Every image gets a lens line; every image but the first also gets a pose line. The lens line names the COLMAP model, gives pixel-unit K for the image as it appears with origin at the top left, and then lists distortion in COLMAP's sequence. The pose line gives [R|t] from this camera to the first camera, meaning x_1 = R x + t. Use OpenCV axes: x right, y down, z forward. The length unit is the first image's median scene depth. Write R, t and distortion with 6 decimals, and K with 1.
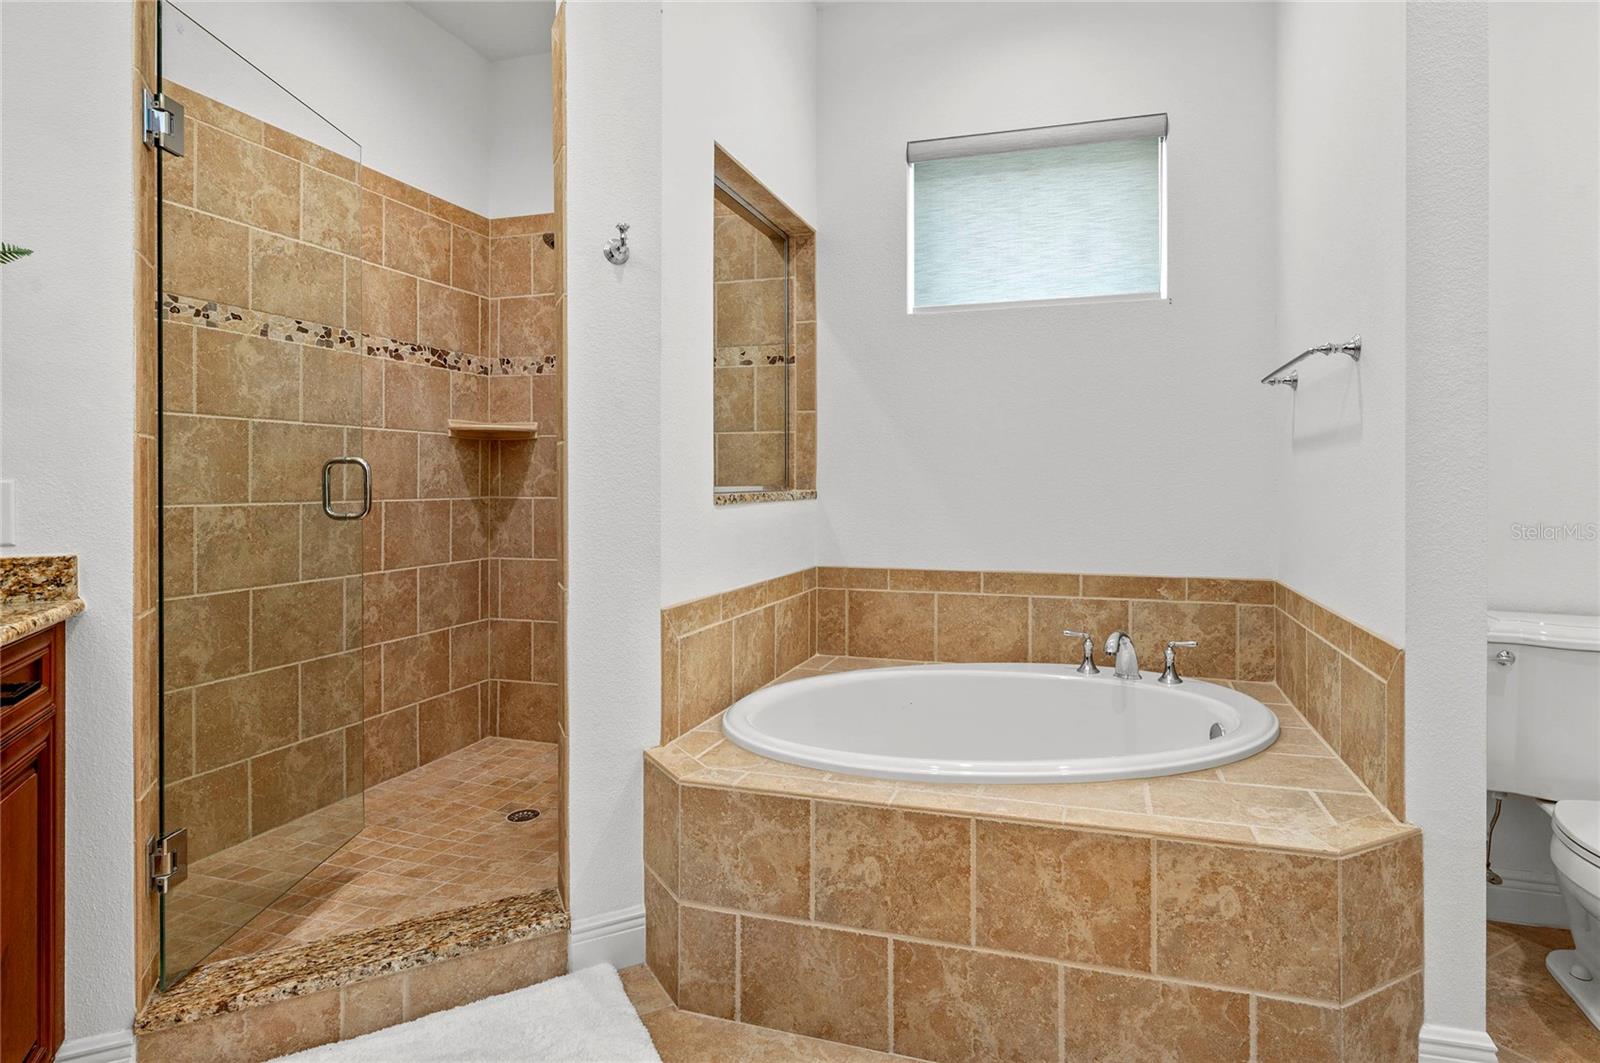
lens RADIAL K [[845.2, 0, 801.0], [0, 845.2, 471.0], [0, 0, 1]] dist [0.000207, -0.000125]
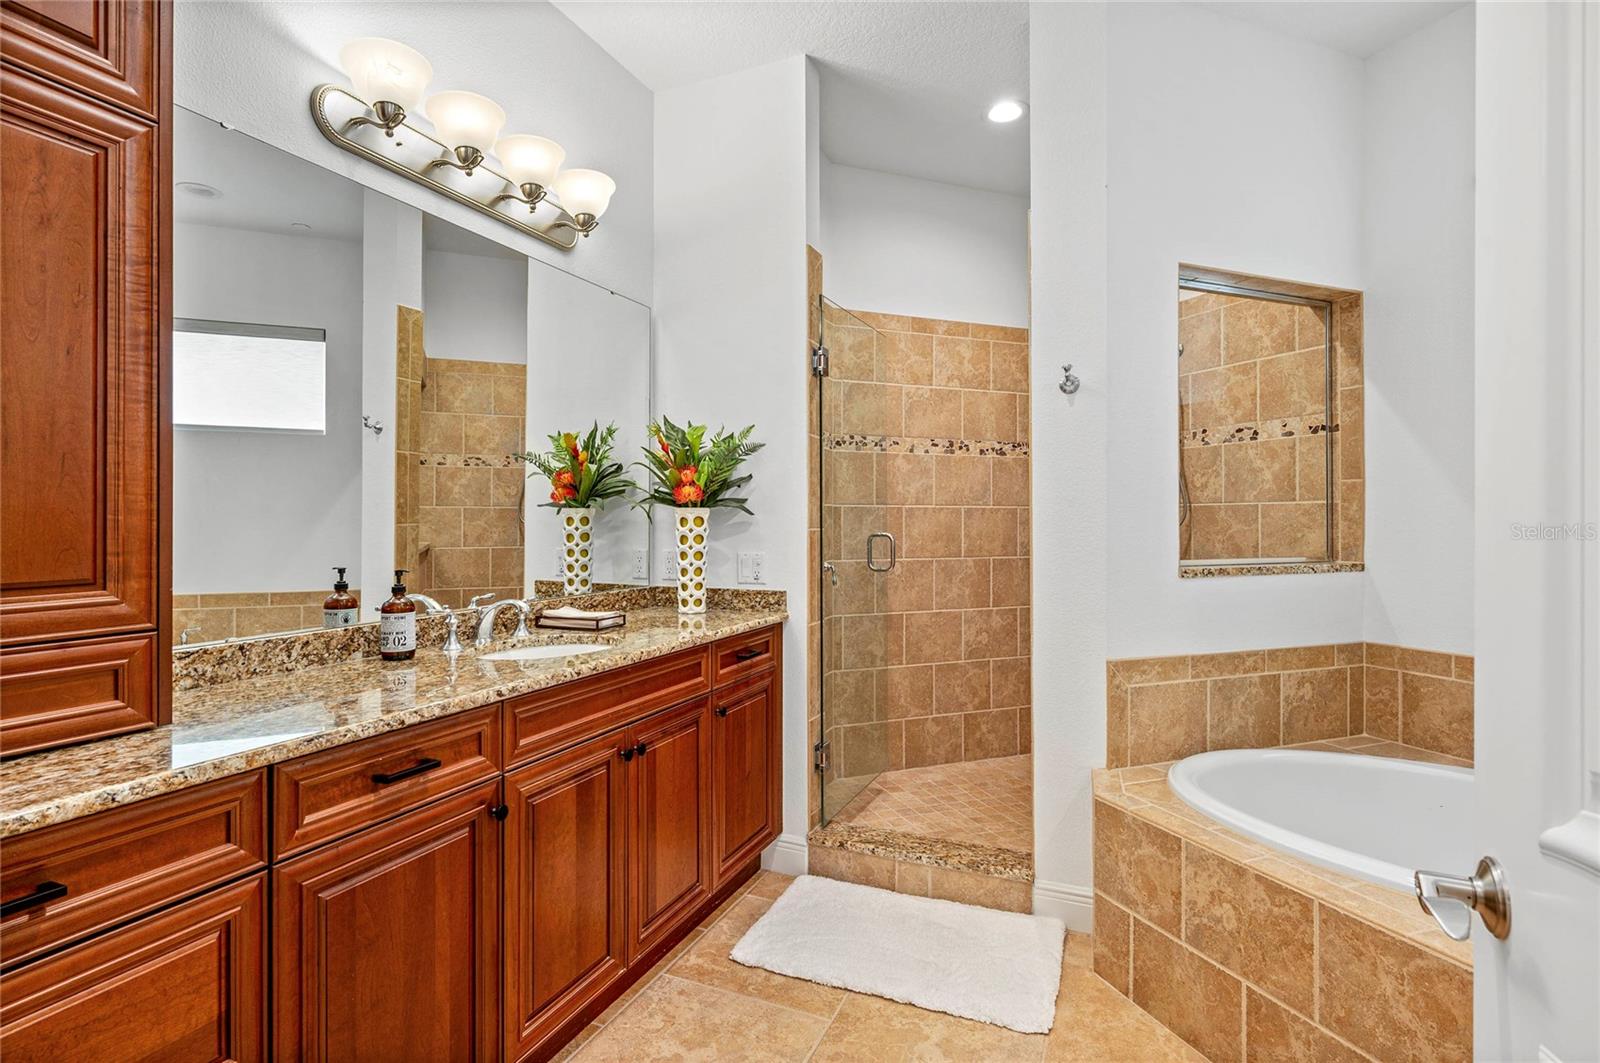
lens RADIAL K [[845.2, 0, 801.0], [0, 845.2, 471.0], [0, 0, 1]] dist [0.000207, -0.000125]
pose [[0.595477, -0.039984, -0.802376, 0.536066], [0.017866, 0.999173, -0.036532, -0.074796], [0.803173, 0.007419, 0.595699, -0.113632]]
